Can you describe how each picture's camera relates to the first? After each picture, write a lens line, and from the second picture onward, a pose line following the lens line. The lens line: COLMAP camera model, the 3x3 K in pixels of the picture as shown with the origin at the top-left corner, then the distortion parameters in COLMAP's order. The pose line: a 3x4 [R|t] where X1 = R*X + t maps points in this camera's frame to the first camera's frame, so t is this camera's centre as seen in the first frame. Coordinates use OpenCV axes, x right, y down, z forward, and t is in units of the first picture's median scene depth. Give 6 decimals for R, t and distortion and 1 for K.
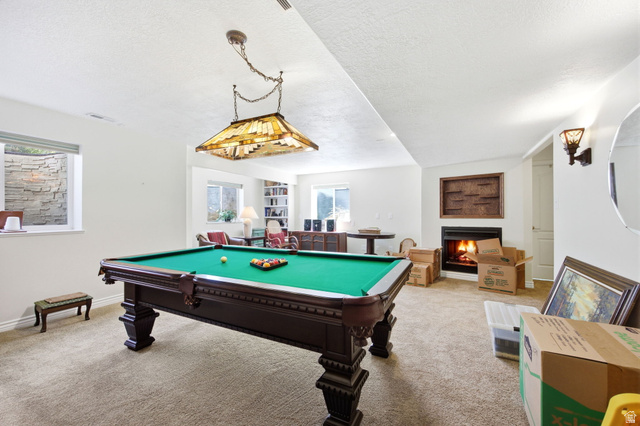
lens RADIAL K [[257.4, 0, 321.7], [0, 257.4, 213.8], [0, 0, 1]] dist [-0.008897, 0.001207]
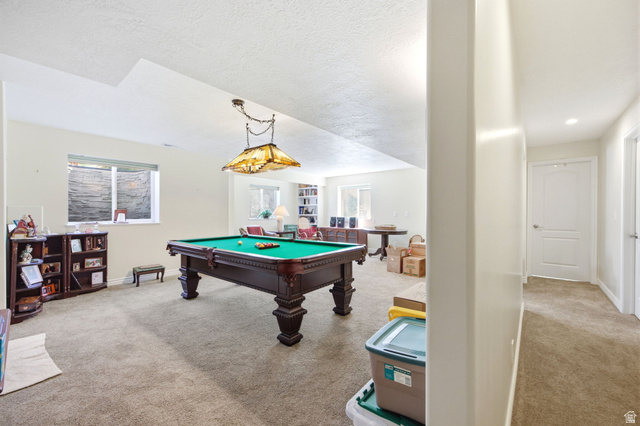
lens RADIAL K [[257.4, 0, 320.4], [0, 257.4, 213.5], [0, 0, 1]] dist [-0.008897, 0.001207]
pose [[0.978748, 0.004428, -0.205020, 0.340741], [-0.003088, 0.999972, 0.006854, -0.001662], [0.205045, -0.006075, 0.978734, -0.319416]]
